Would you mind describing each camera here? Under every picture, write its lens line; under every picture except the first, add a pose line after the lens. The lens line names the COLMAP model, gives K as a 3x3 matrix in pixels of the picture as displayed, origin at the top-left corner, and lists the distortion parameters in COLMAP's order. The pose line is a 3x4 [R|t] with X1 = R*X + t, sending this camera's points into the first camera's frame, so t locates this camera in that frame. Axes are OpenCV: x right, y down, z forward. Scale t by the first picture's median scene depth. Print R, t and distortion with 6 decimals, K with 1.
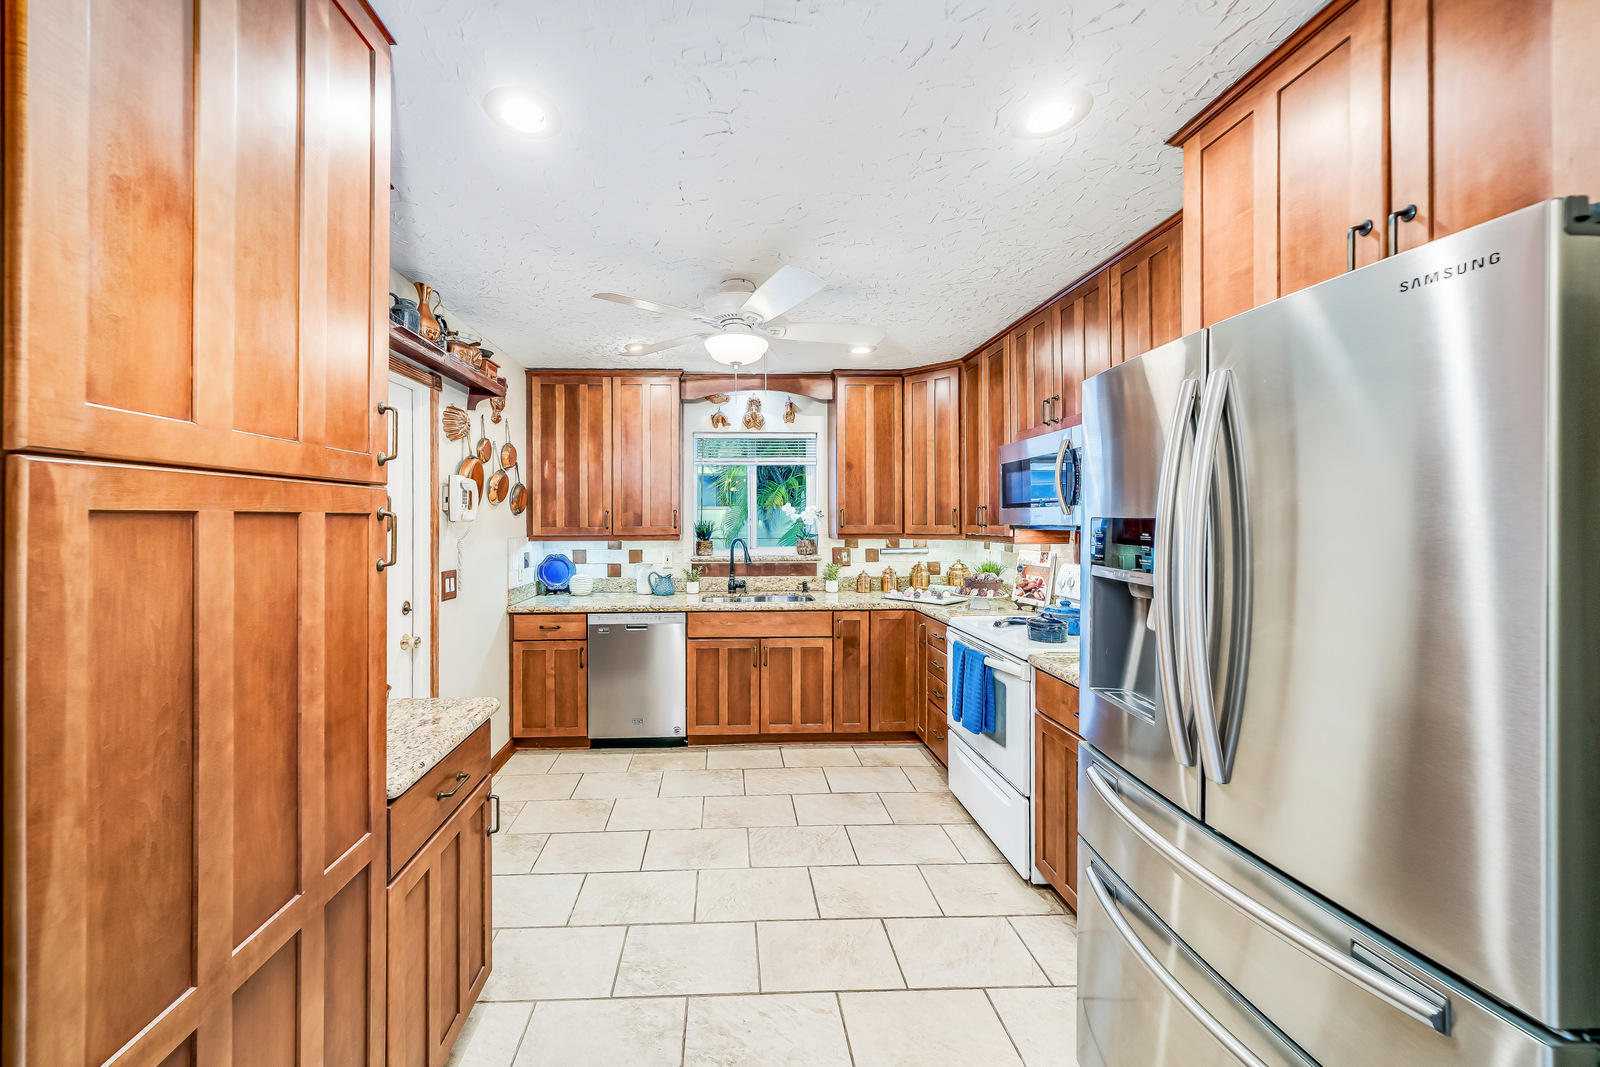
lens RADIAL K [[562.4, 0, 749.5], [0, 562.4, 515.9], [0, 0, 1]] dist [-0.010702, 0.000495]
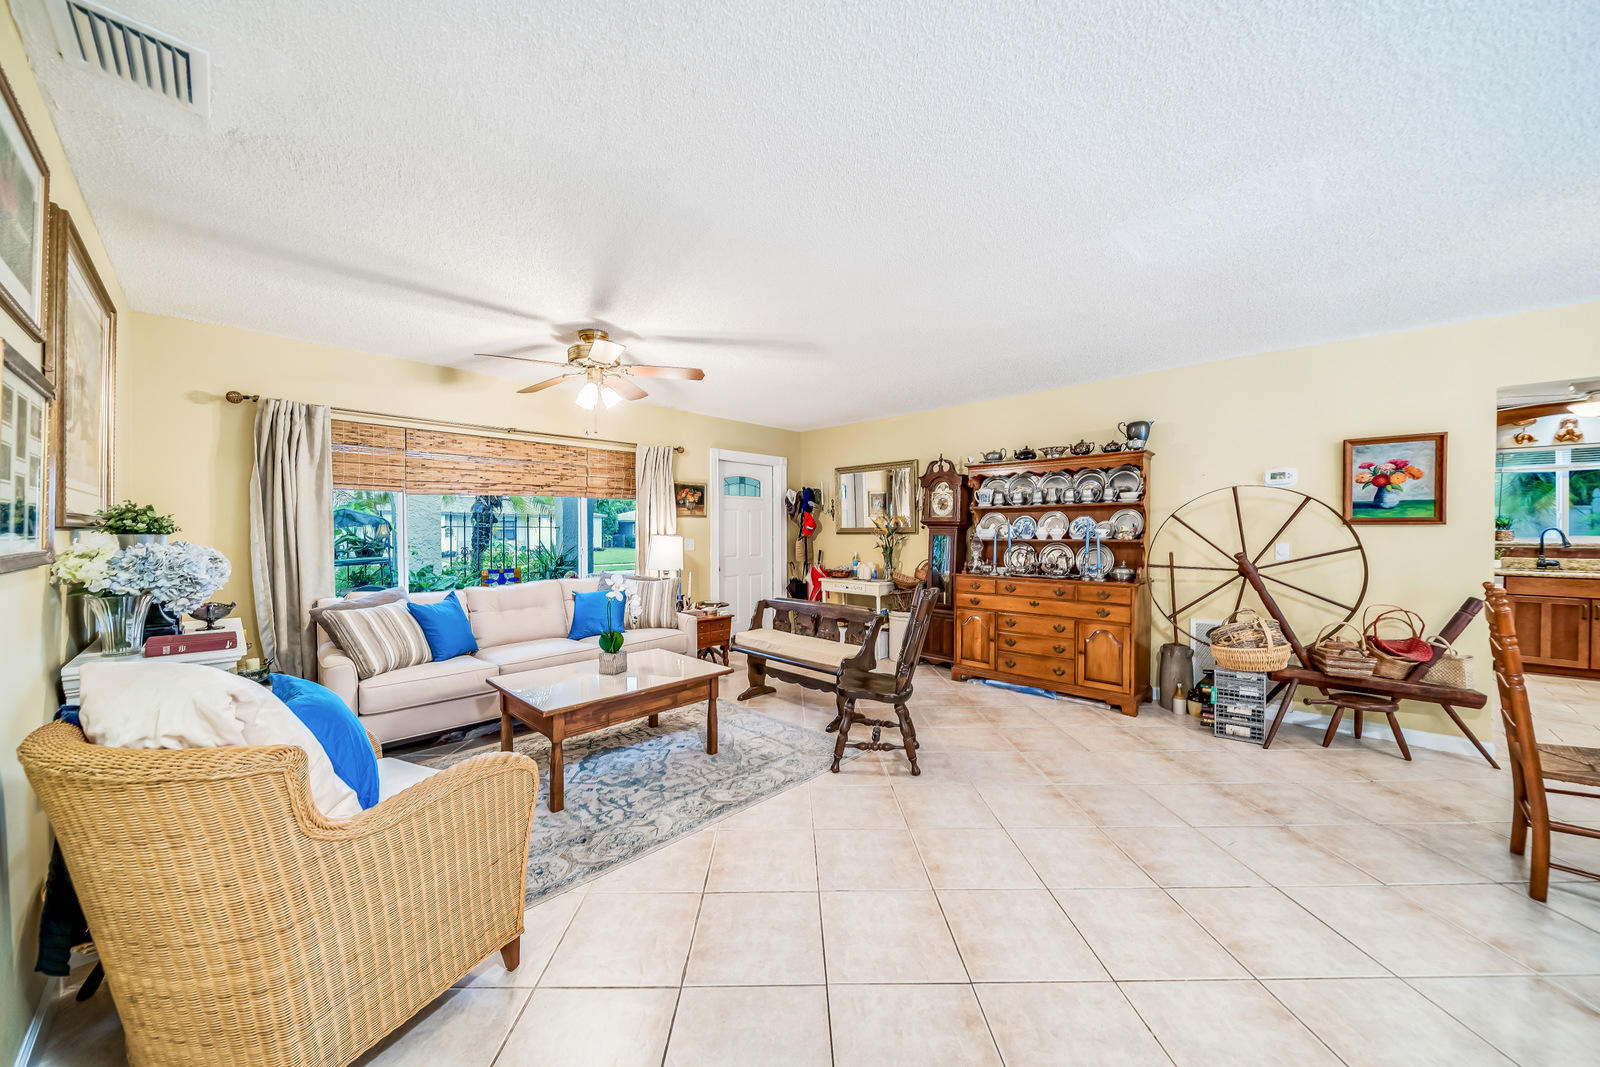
lens RADIAL K [[542.7, 0, 793.4], [0, 542.7, 532.5], [0, 0, 1]] dist [-0.002905, 0.000390]
pose [[0.688662, 0.009668, -0.725018, -0.360292], [-0.002878, 0.999940, 0.010600, 0.046560], [0.725076, -0.005214, 0.688649, -1.282231]]
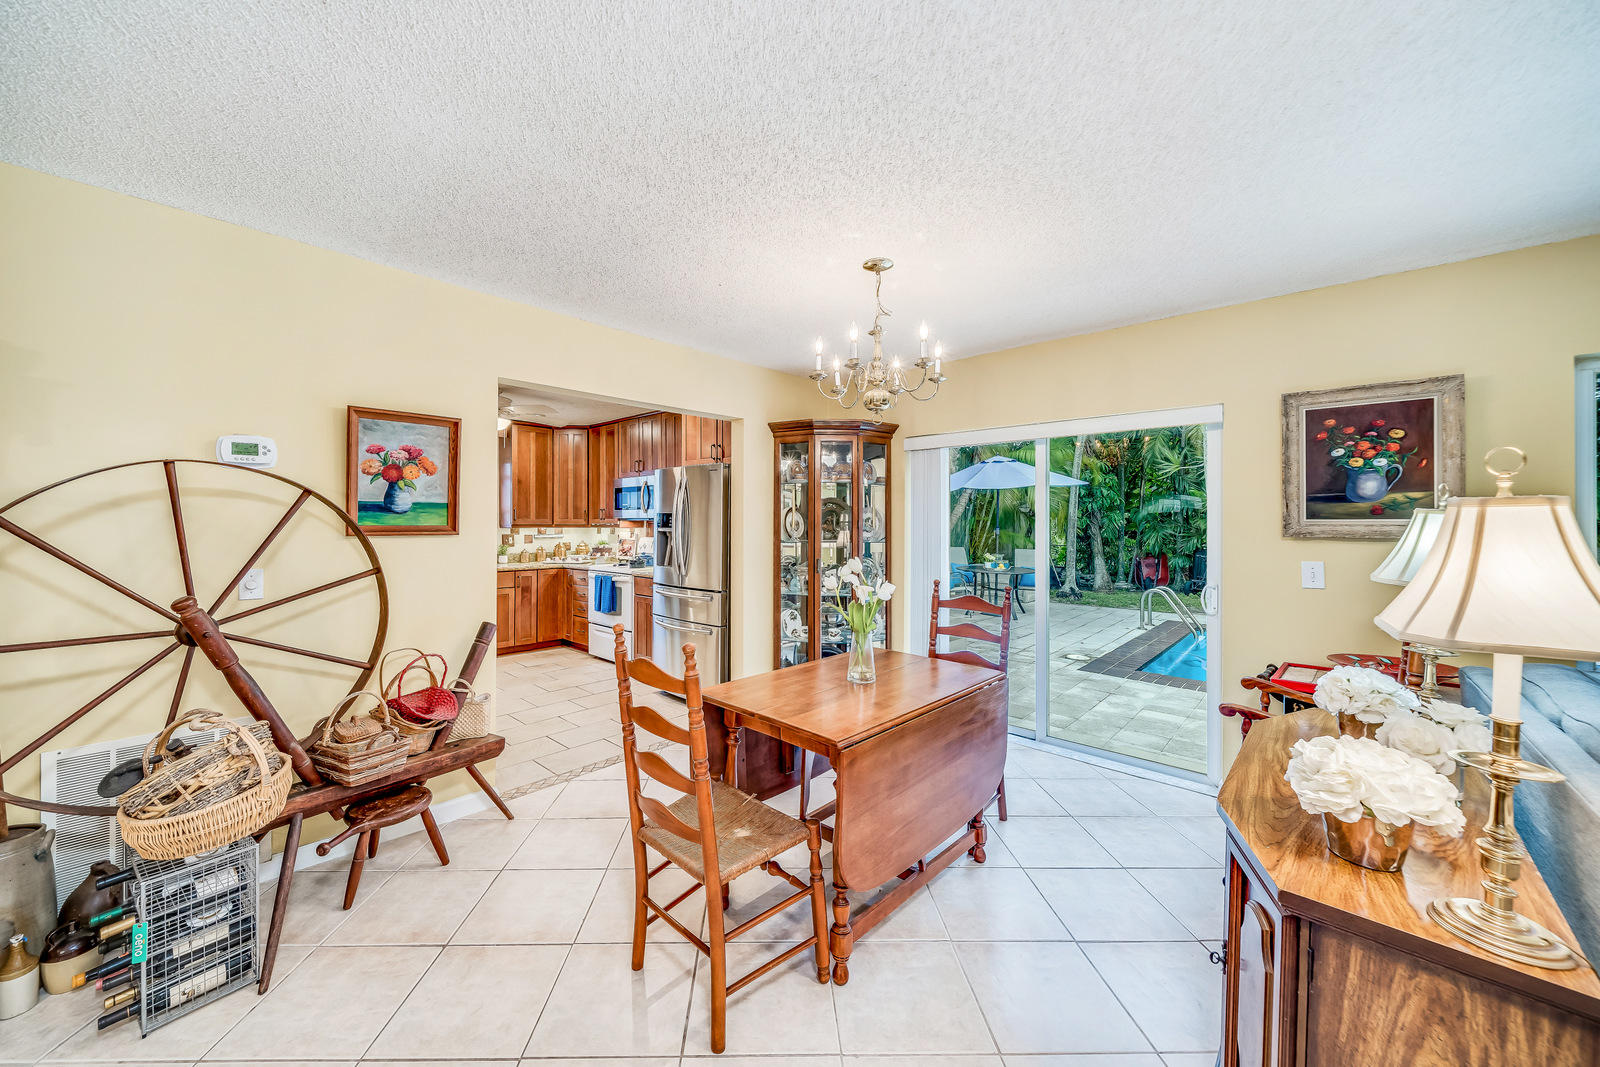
lens RADIAL K [[582.6, 0, 764.6], [0, 582.6, 524.3], [0, 0, 1]] dist [-0.002612, 0.000067]
pose [[0.720828, 0.002072, 0.693111, -0.505199], [-0.008141, 0.999952, 0.005477, 0.018519], [-0.693067, -0.009591, 0.720810, -0.722771]]
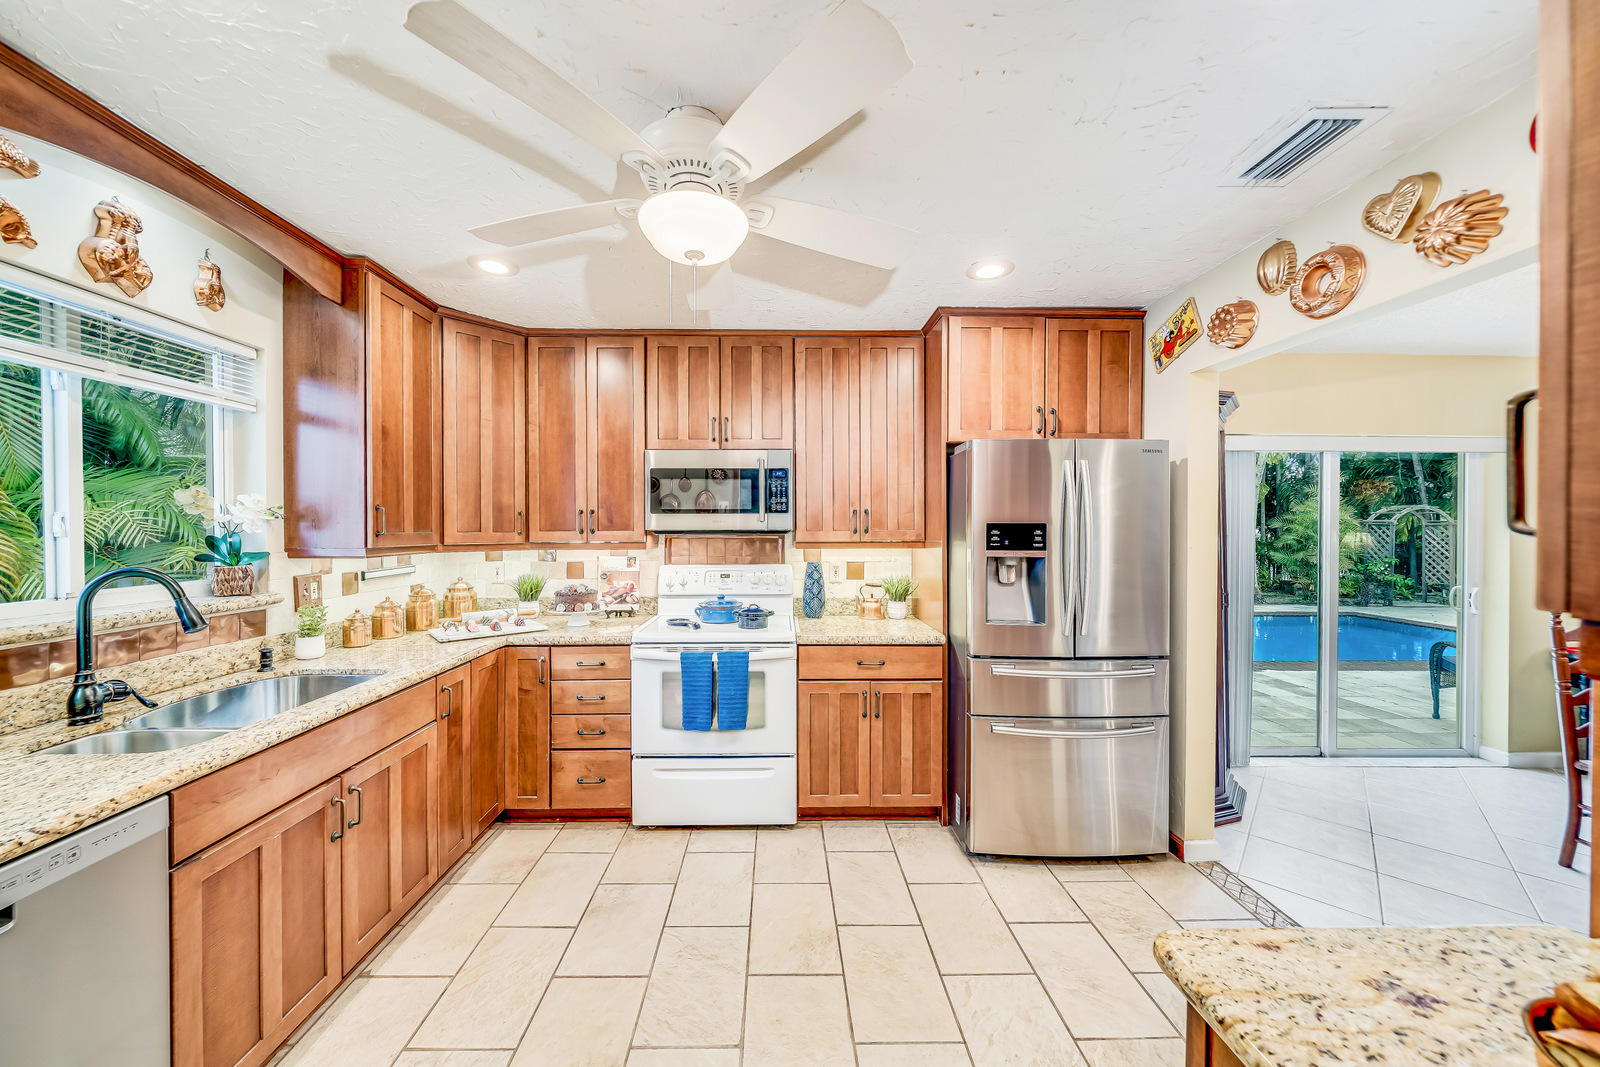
lens RADIAL K [[542.7, 0, 789.2], [0, 542.7, 535.2], [0, 0, 1]] dist [-0.002905, 0.000390]
pose [[0.028959, -0.008071, 0.999548, -0.415889], [-0.006359, 0.999946, 0.008259, 0.012498], [-0.999560, -0.006595, 0.028906, 0.610987]]
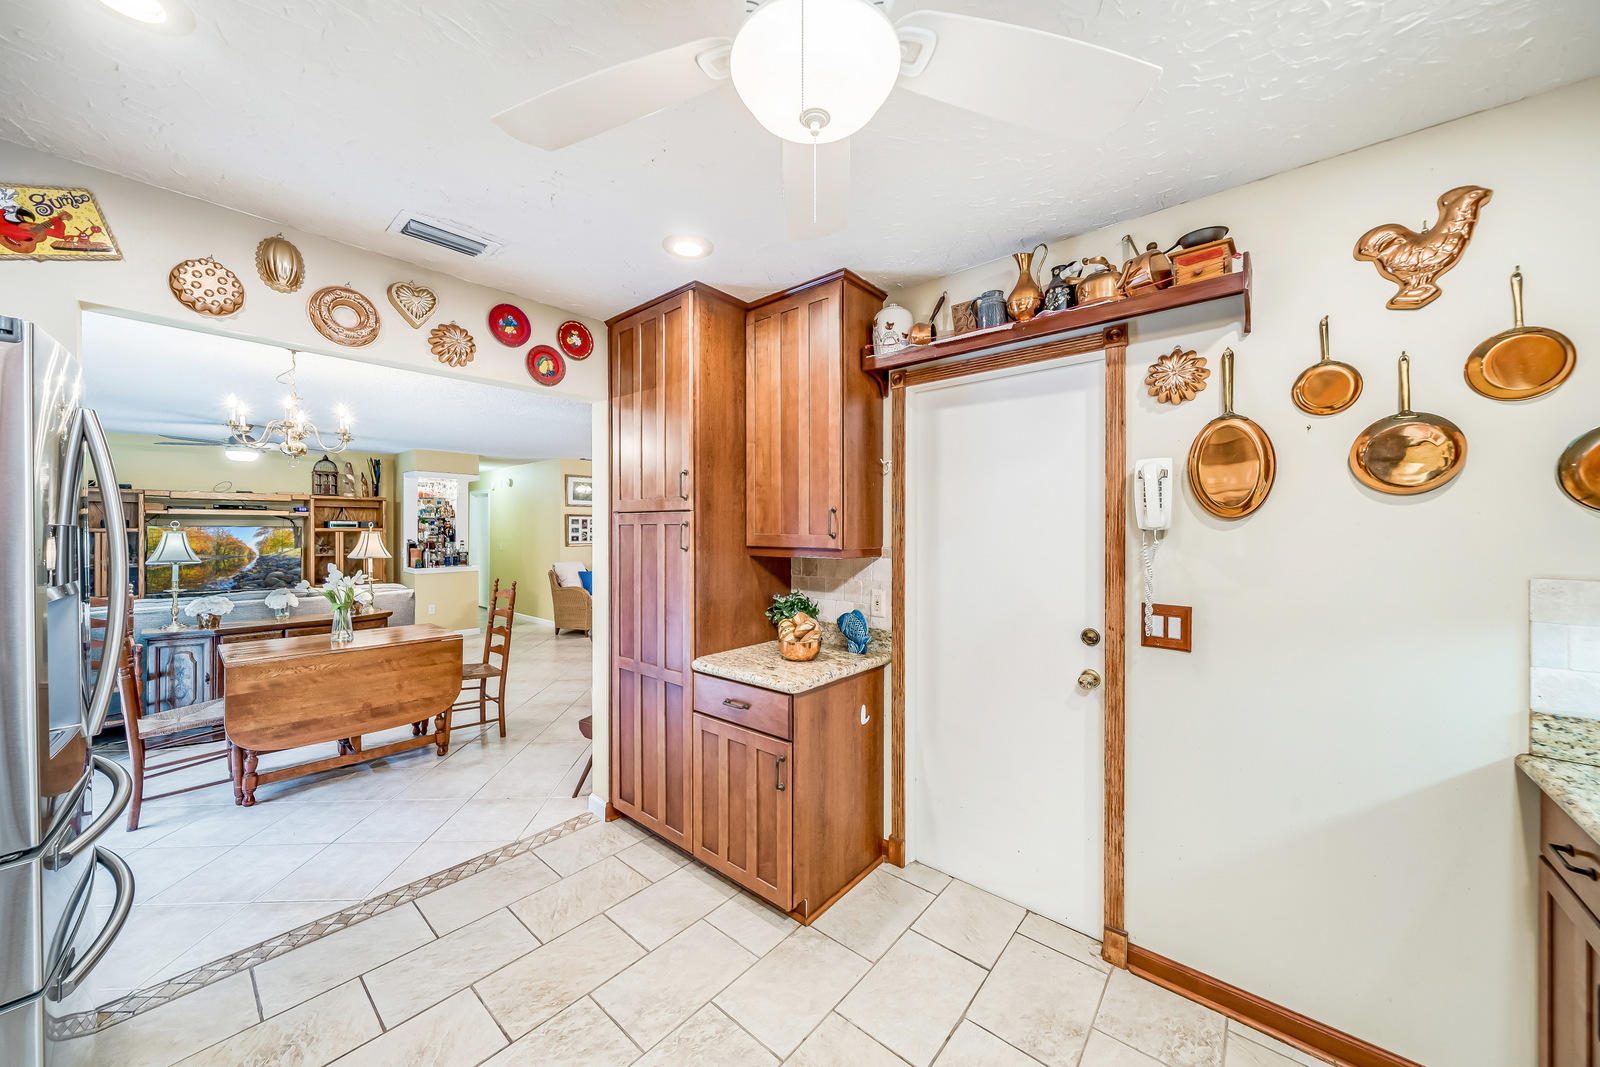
lens RADIAL K [[562.4, 0, 807.0], [0, 562.4, 520.8], [0, 0, 1]] dist [-0.010702, 0.000495]
pose [[-0.657344, -0.004798, -0.753575, 0.211159], [0.005379, 0.999924, -0.011058, 0.002157], [0.753572, -0.011322, -0.657268, 0.874523]]
